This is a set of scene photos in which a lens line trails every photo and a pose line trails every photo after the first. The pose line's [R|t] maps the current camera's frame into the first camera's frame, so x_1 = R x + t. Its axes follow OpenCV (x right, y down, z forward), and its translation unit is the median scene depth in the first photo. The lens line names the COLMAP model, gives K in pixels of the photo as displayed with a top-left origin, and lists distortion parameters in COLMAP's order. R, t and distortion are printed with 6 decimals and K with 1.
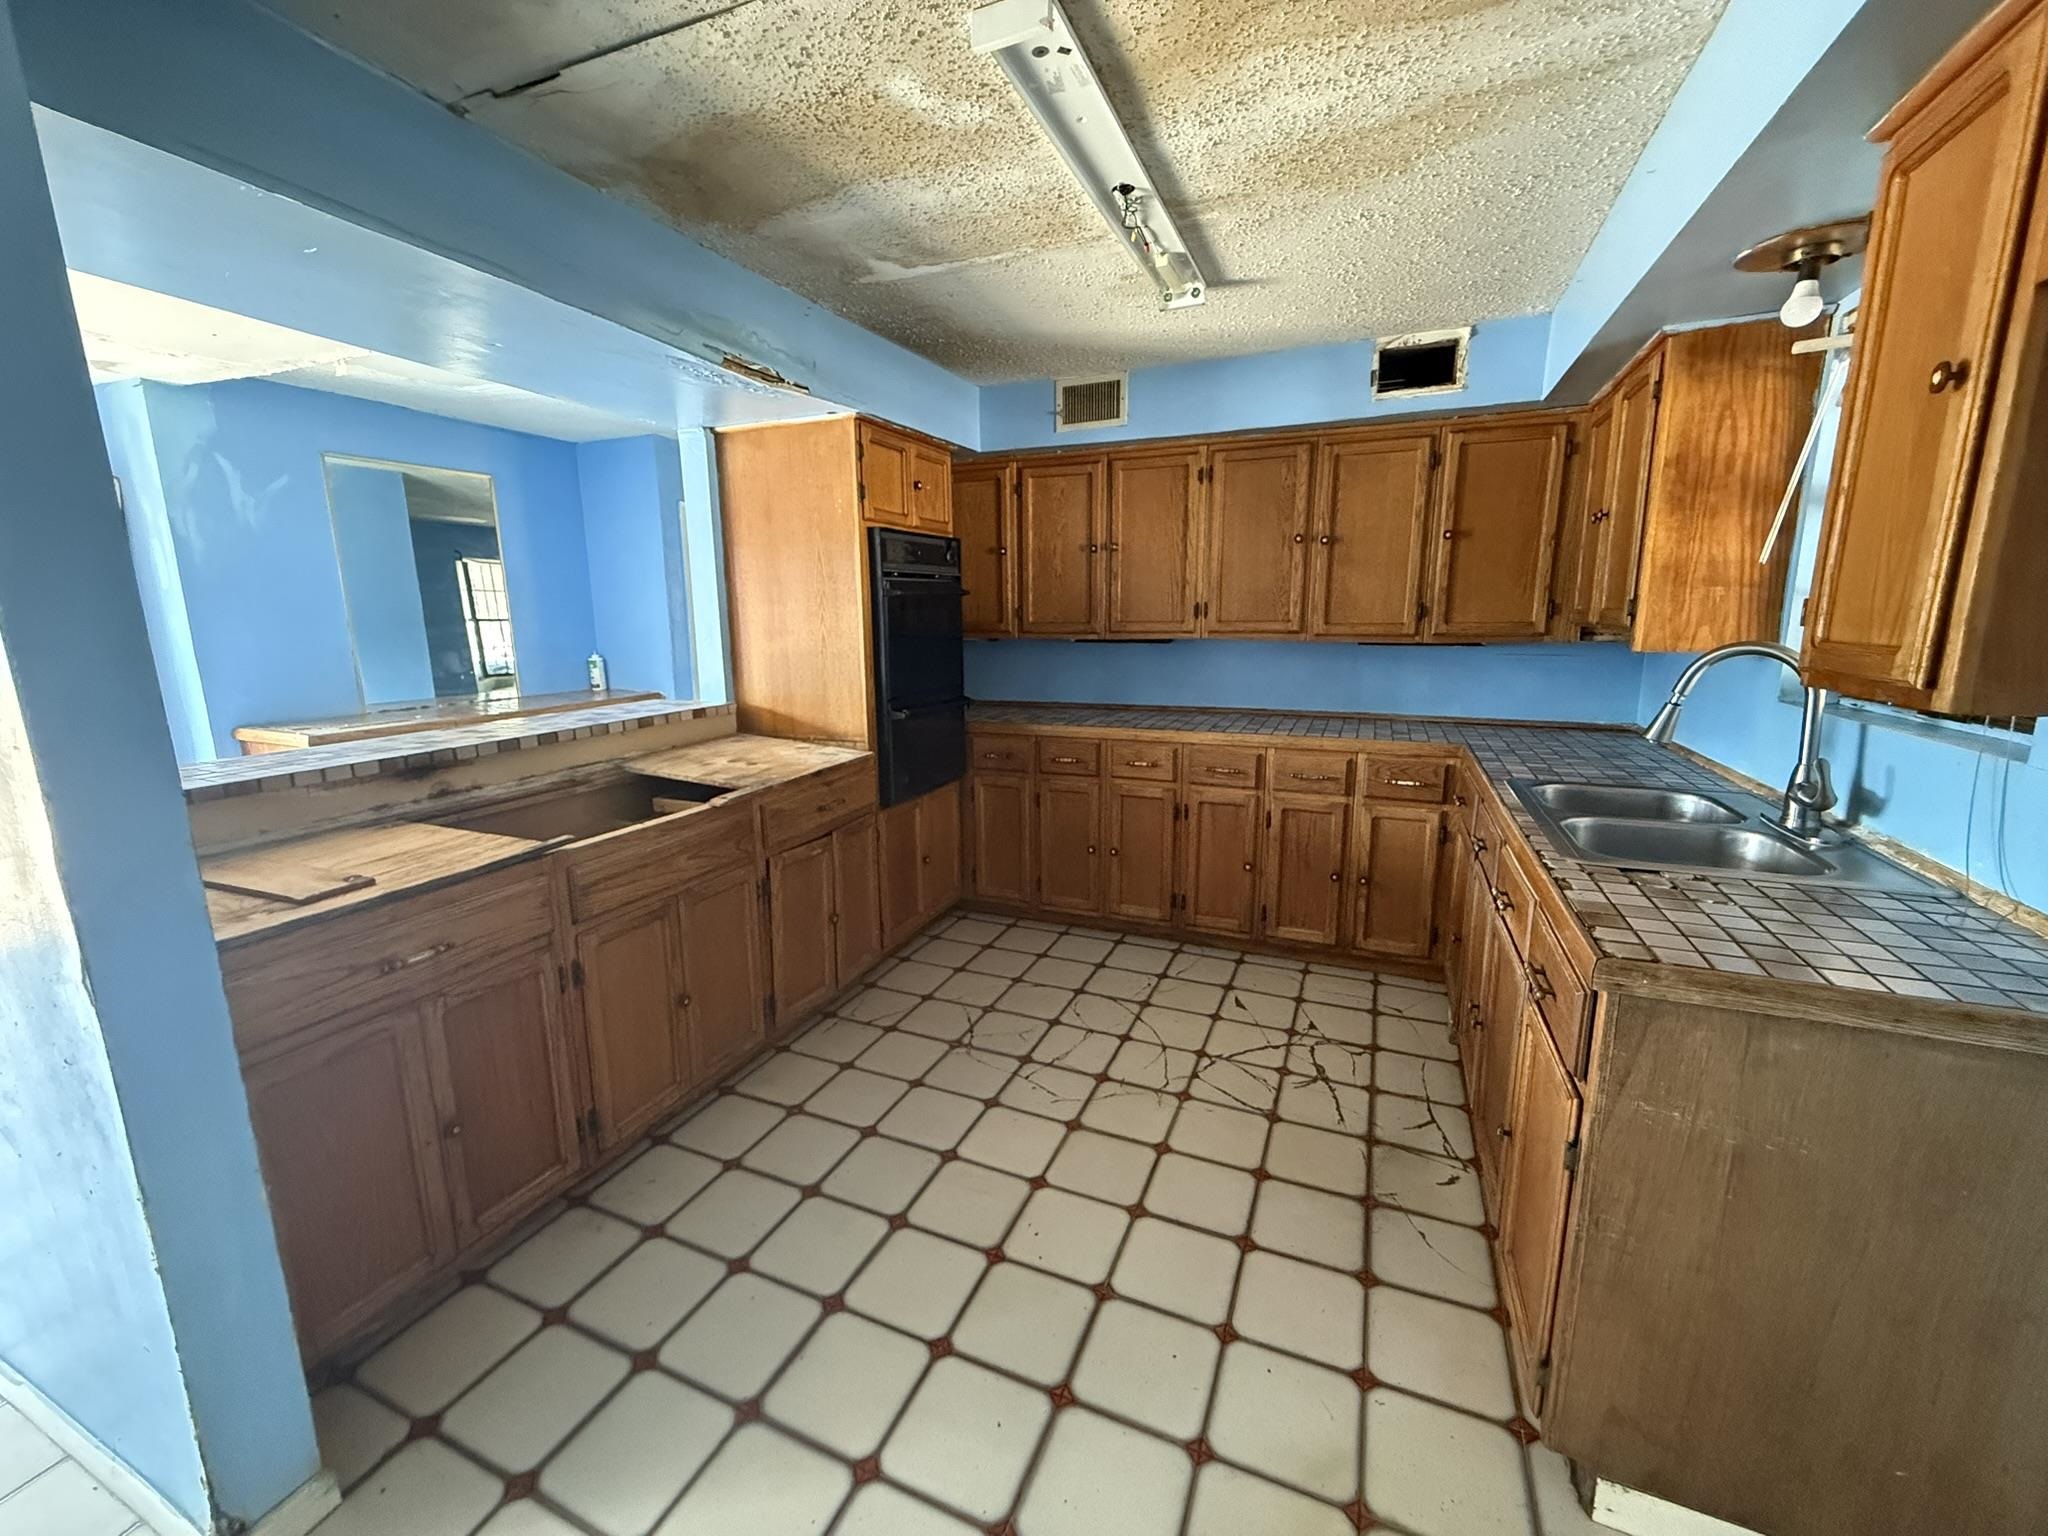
lens RADIAL K [[815.0, 0, 1013.2], [0, 815.0, 765.0], [0, 0, 1]] dist [0.000538, 0.000237]
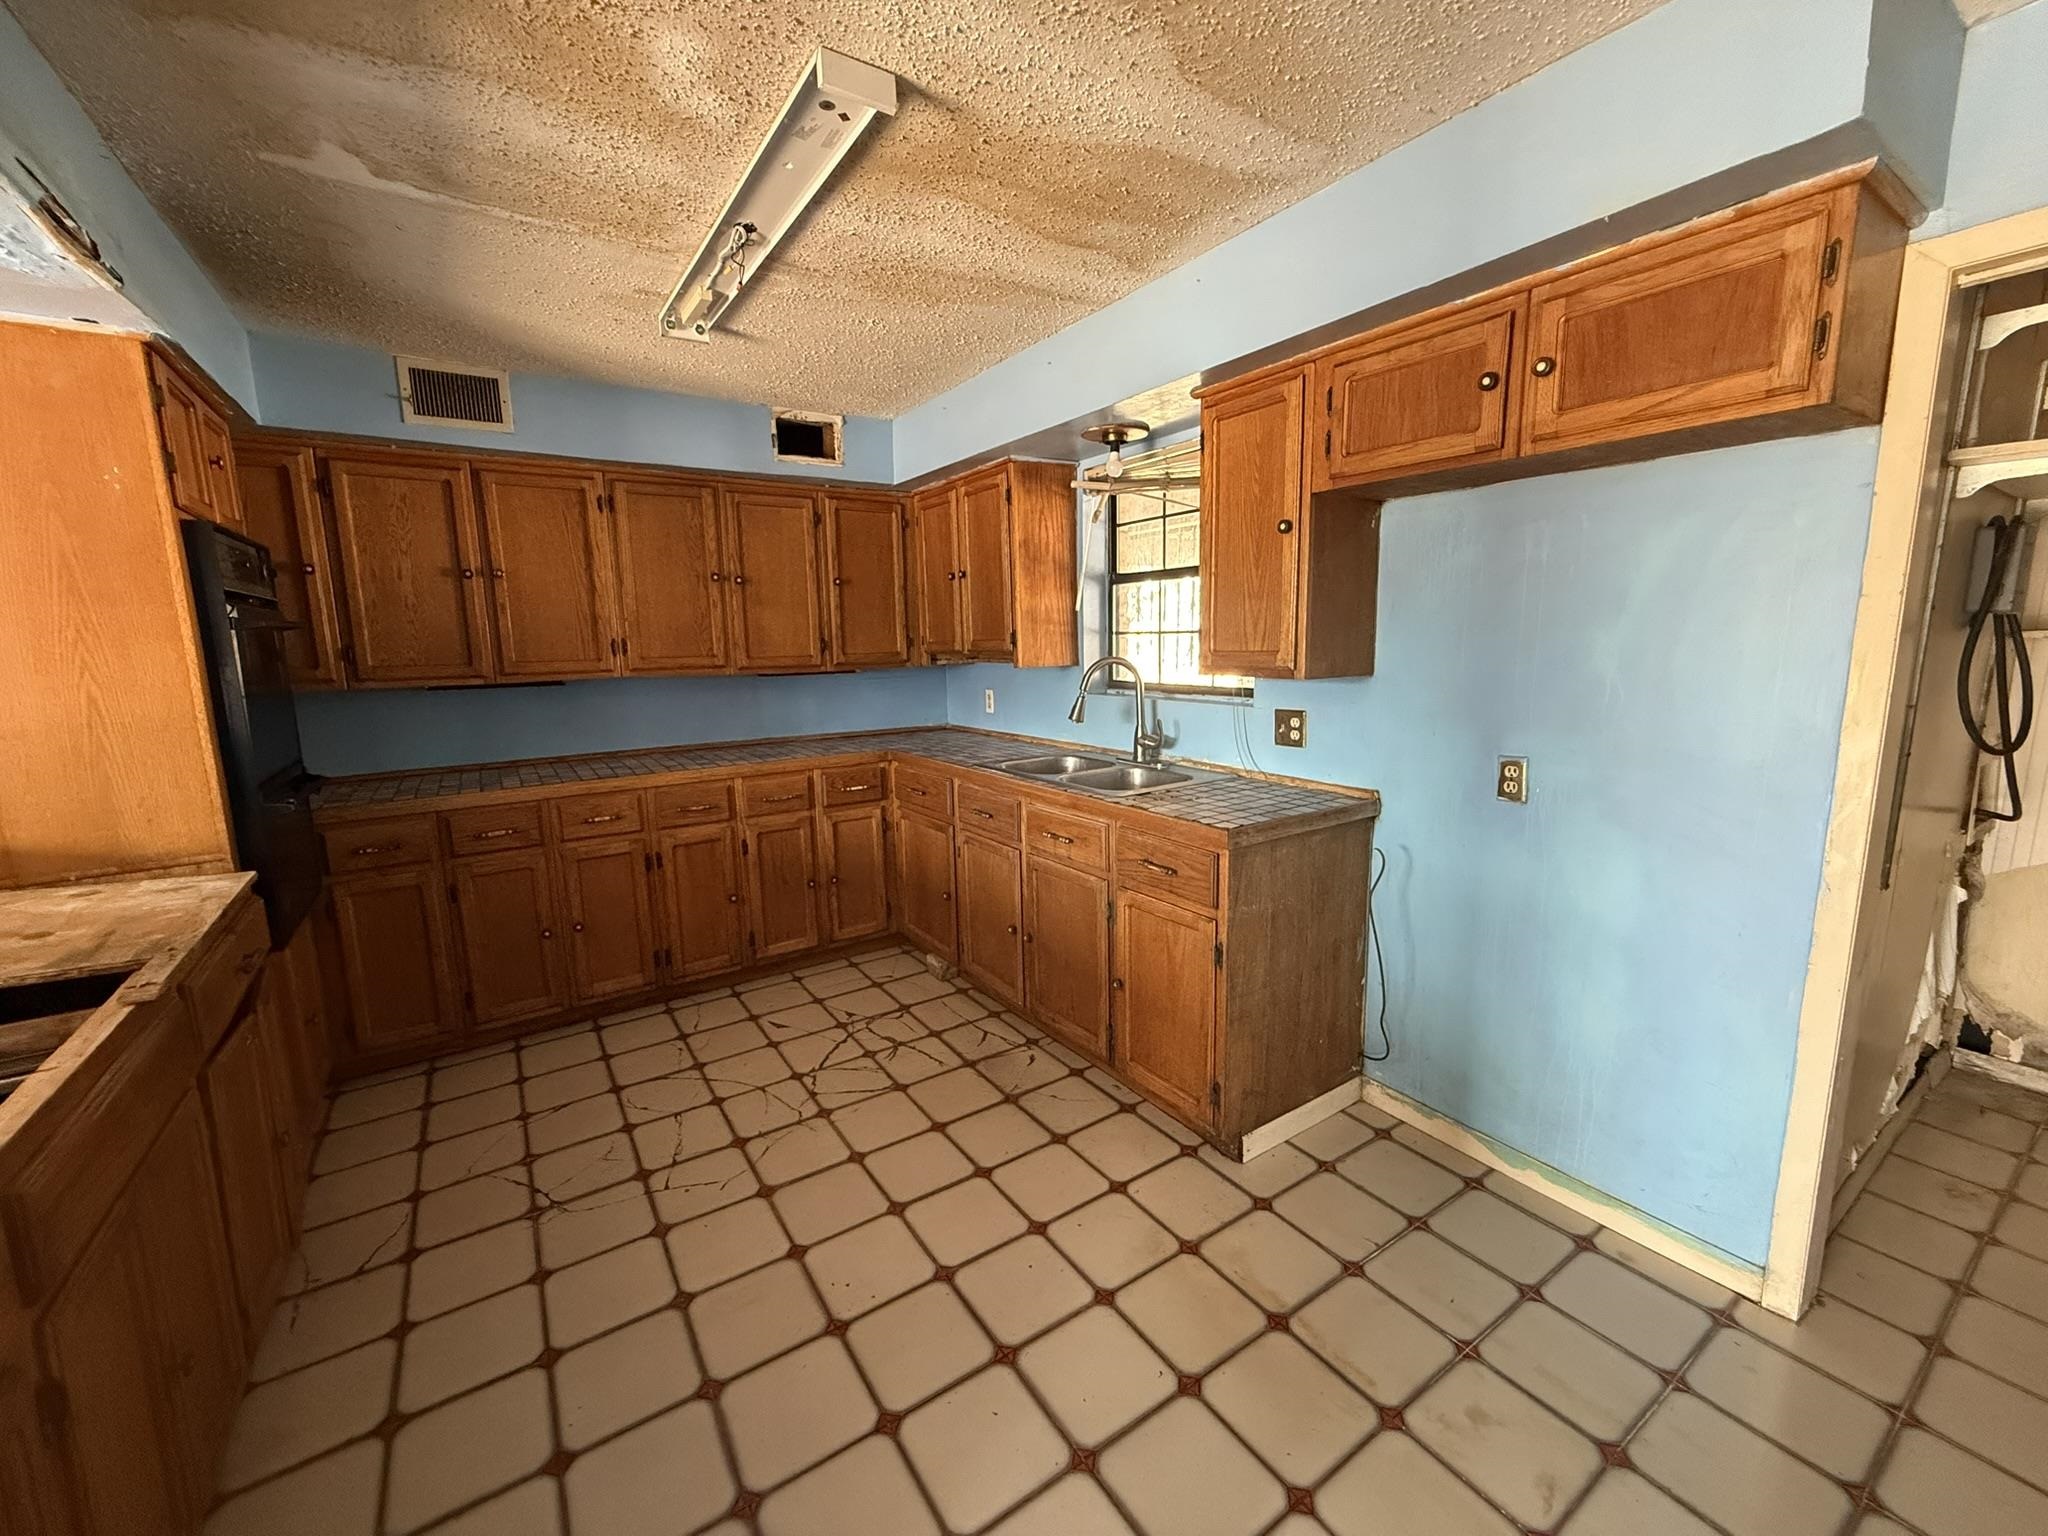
lens RADIAL K [[815.0, 0, 1013.2], [0, 815.0, 765.0], [0, 0, 1]] dist [0.000538, 0.000237]
pose [[0.546075, -0.131149, 0.827407, -0.363231], [0.172888, 0.984051, 0.041875, -0.021000], [-0.819702, 0.120182, 0.560040, 0.144236]]
